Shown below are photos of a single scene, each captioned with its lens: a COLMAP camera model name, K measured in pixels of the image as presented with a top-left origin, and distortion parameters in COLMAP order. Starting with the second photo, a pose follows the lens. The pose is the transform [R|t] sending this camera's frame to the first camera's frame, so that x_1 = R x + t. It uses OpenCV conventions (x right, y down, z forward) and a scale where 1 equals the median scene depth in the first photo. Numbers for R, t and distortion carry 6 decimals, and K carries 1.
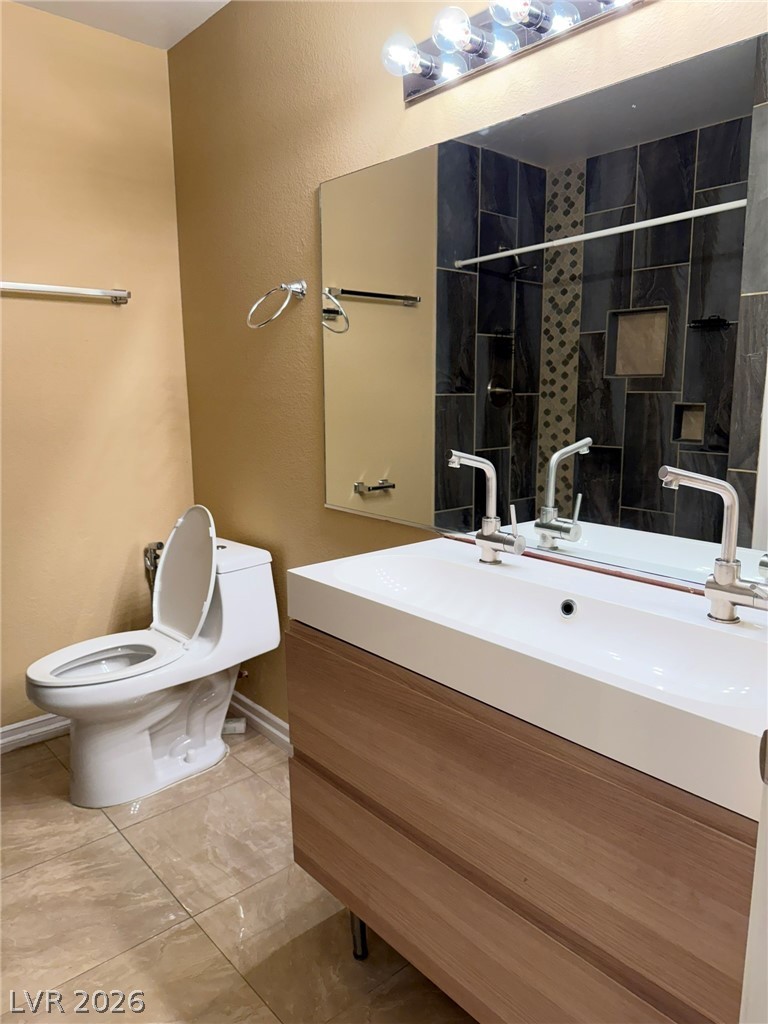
lens RADIAL K [[720.7, 0, 385.5], [0, 720.7, 510.9], [0, 0, 1]] dist [0.090108, -0.105884]
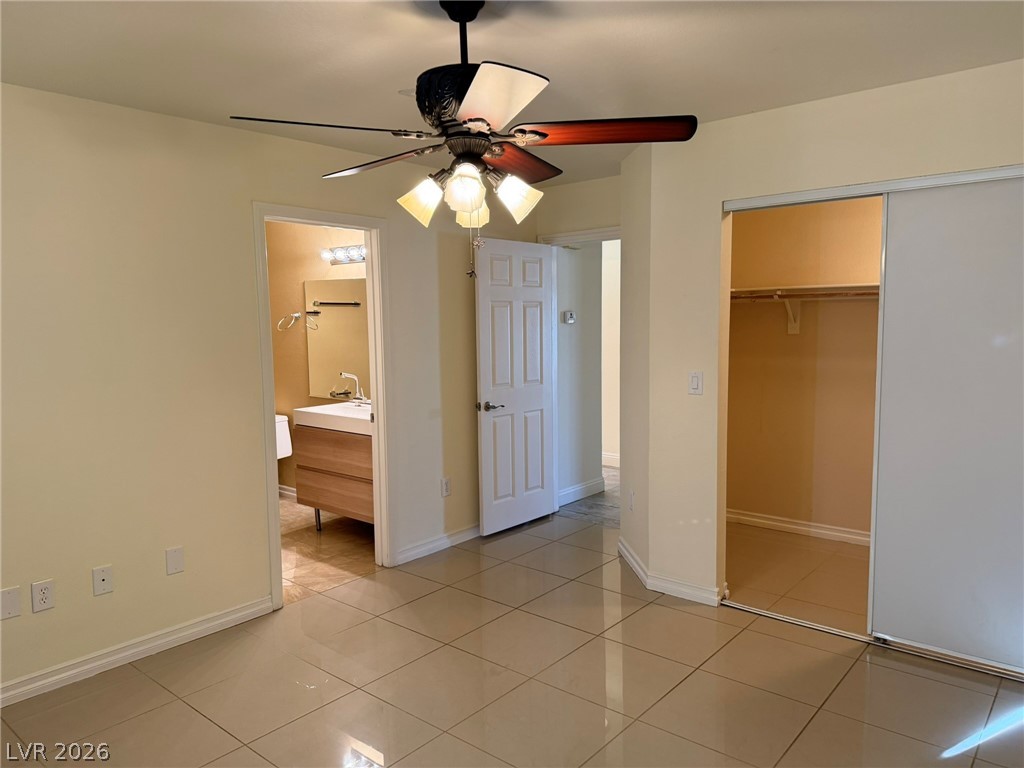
lens RADIAL K [[720.7, 0, 511.2], [0, 720.7, 382.8], [0, 0, 1]] dist [0.090108, -0.105884]
pose [[0.988987, -0.026713, 0.145570, 0.258108], [0.039220, 0.995716, -0.083736, 0.191494], [-0.142710, 0.088523, 0.985798, -1.695398]]
